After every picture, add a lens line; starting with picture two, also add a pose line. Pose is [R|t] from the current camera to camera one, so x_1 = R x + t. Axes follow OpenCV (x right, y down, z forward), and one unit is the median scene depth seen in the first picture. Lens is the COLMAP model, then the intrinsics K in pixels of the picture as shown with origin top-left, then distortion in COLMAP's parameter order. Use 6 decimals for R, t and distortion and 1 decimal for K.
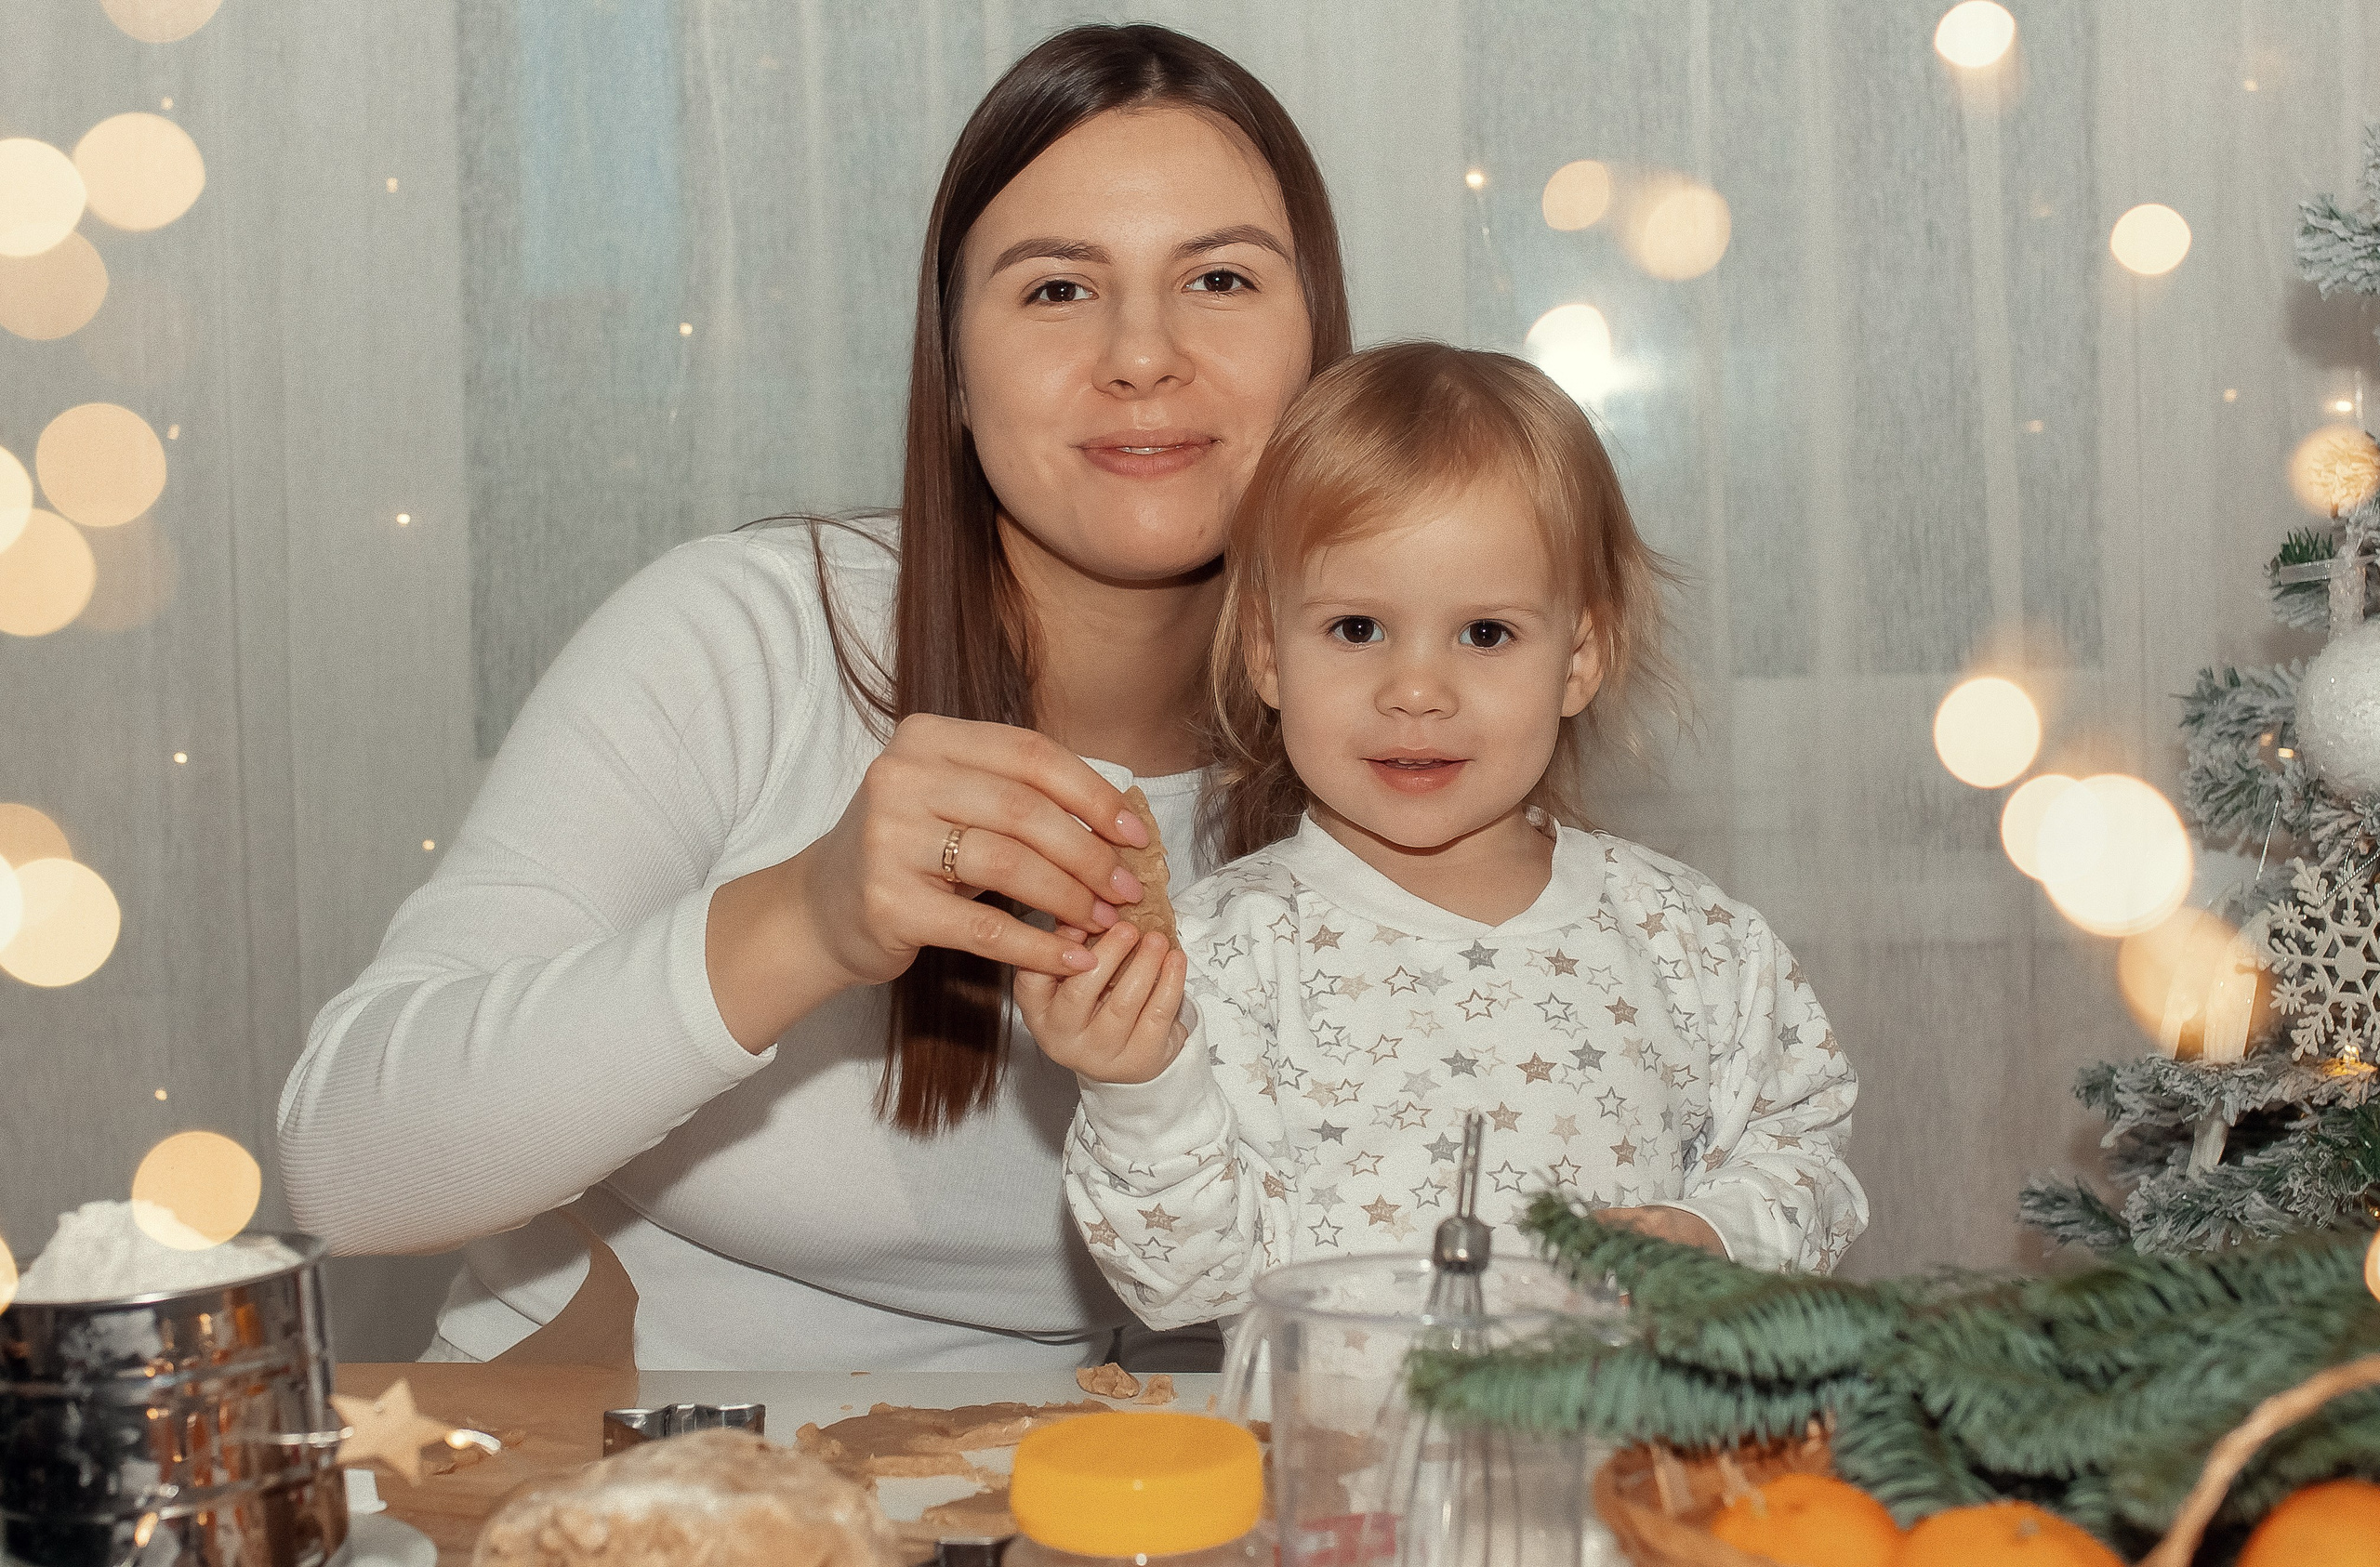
lens RADIAL K [[3949.6, 0, 1190.0], [0, 3949.6, 783.5], [0, 0, 1]] dist [0.006372, -0.046227]
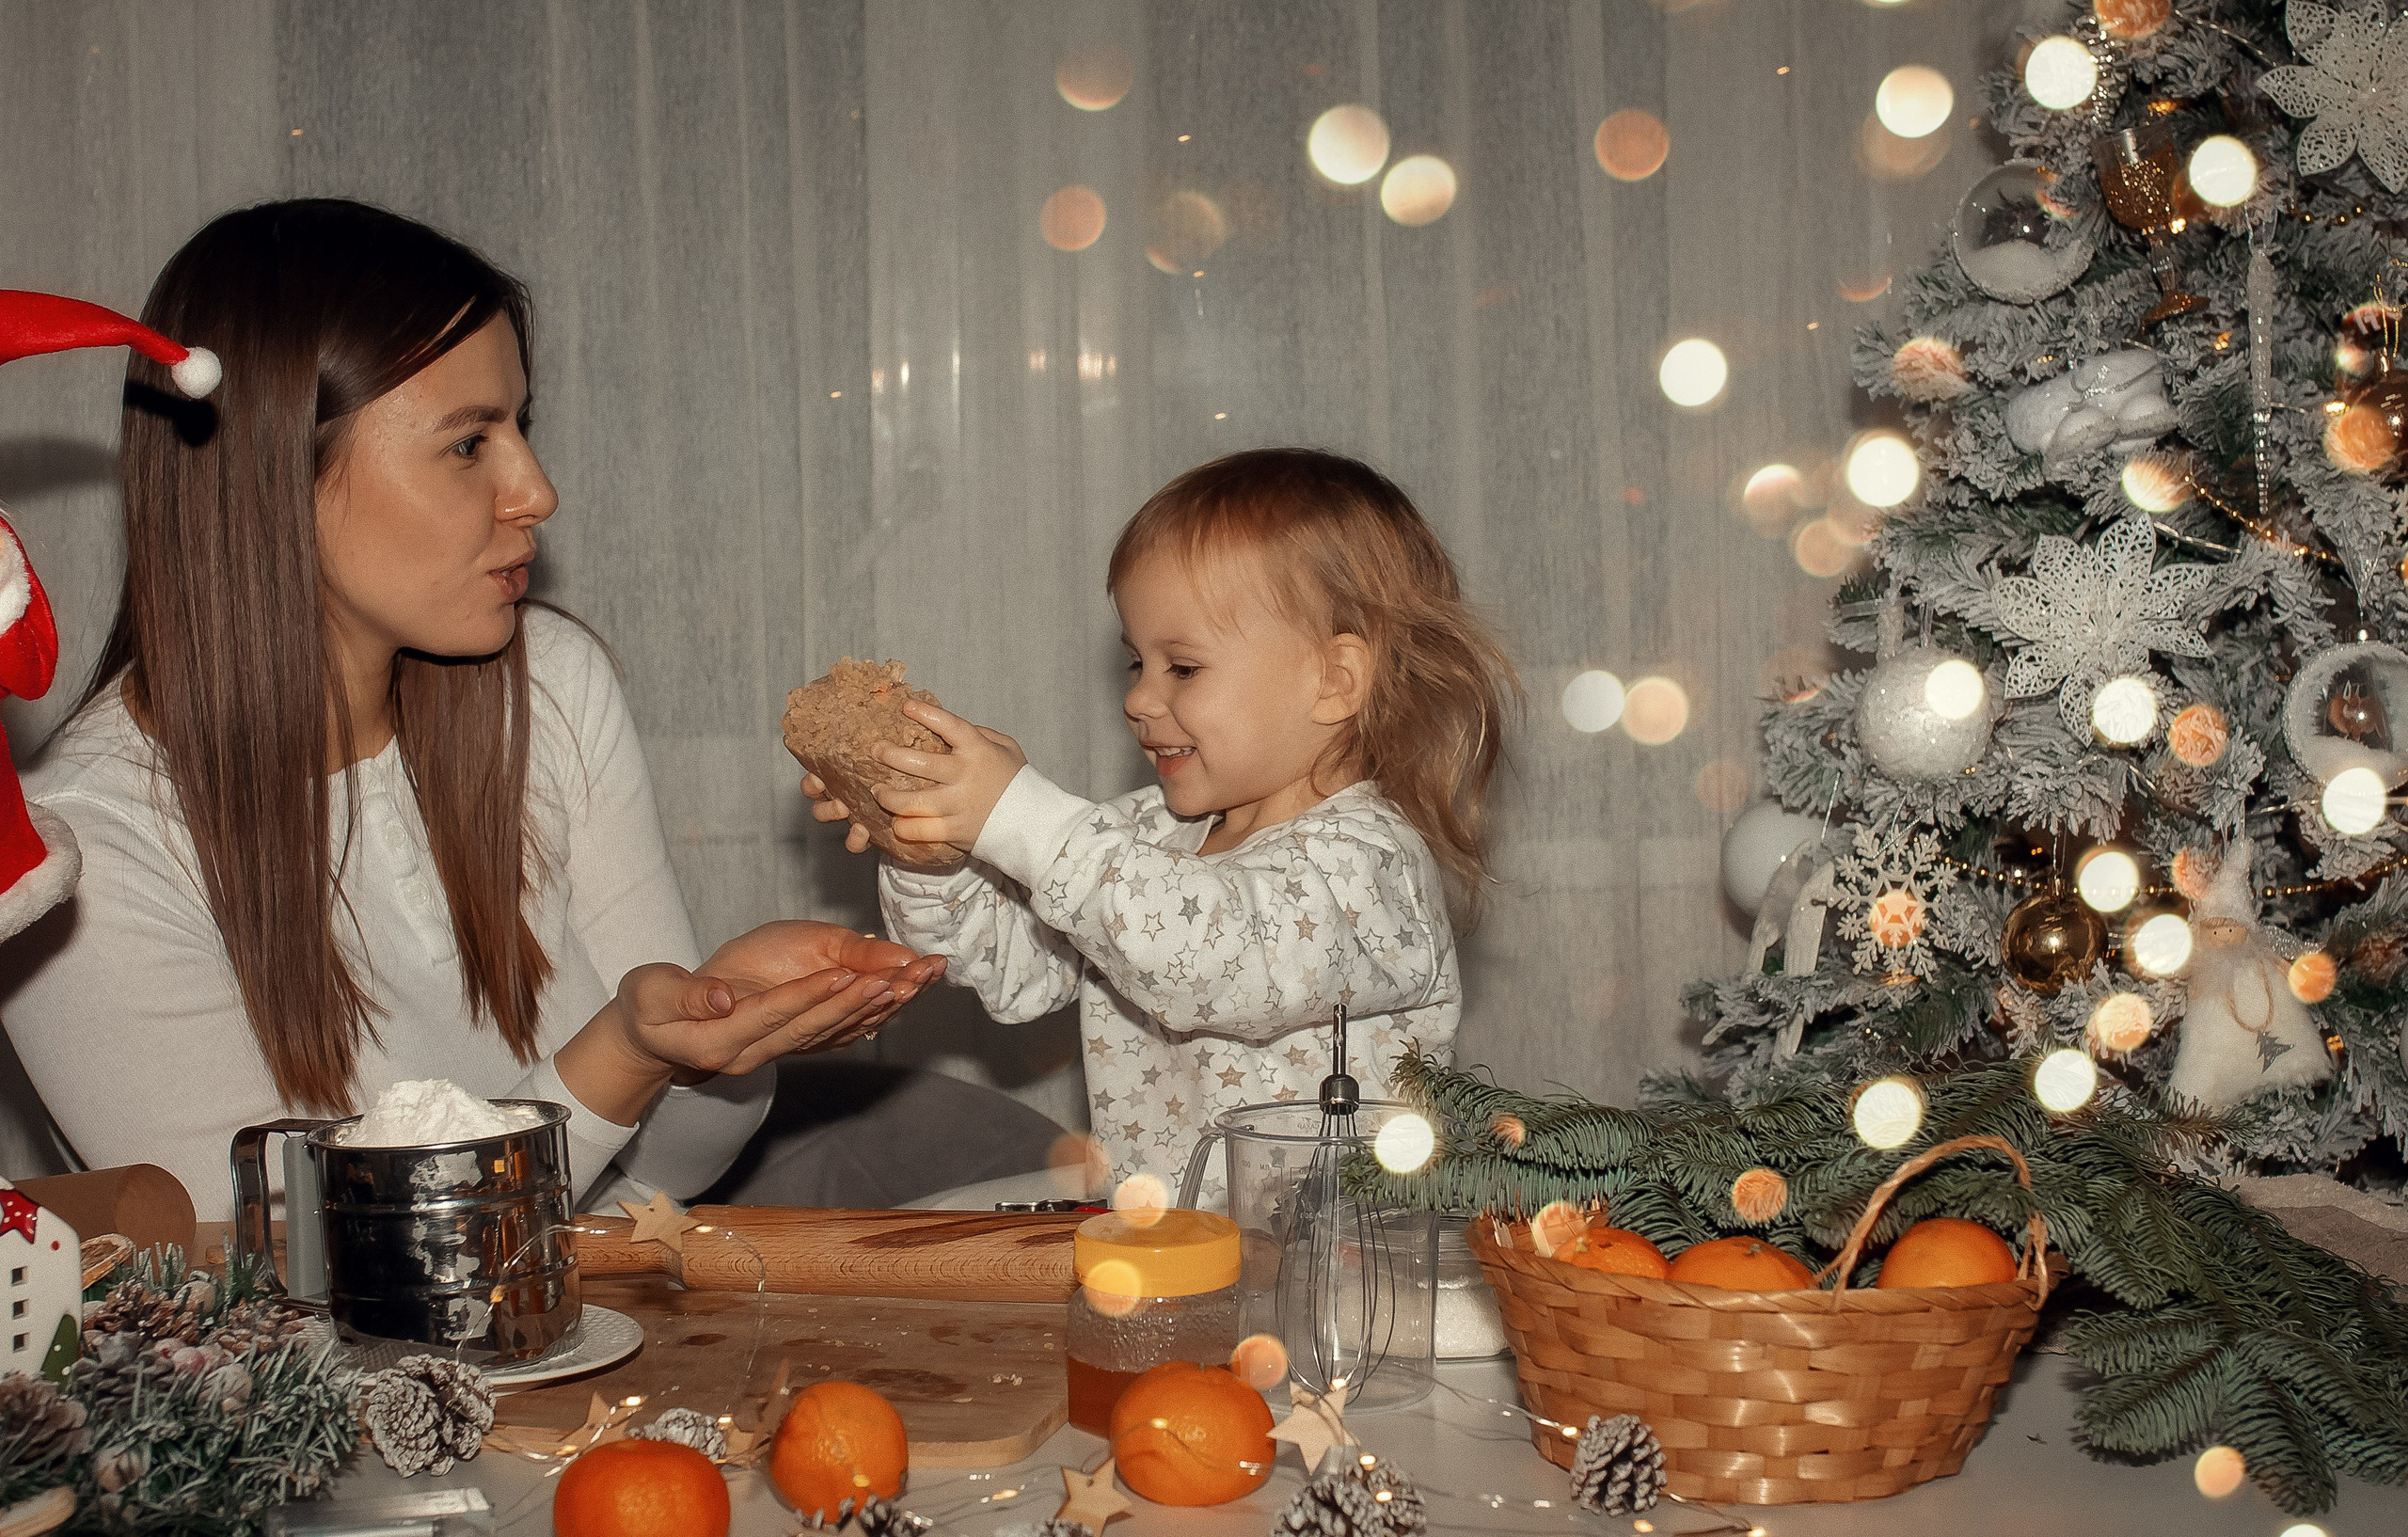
lens RADIAL K [[3954.0, 0, 1206.6], [0, 3954.0, 797.4], [0, 0, 1]] dist [0.004320, -0.042272]
pose [[0.990907, -0.004851, 0.134460, -0.119646], [0.002562, 0.999849, 0.017187, -0.013607], [-0.134523, -0.016686, 0.990770, -0.302498]]
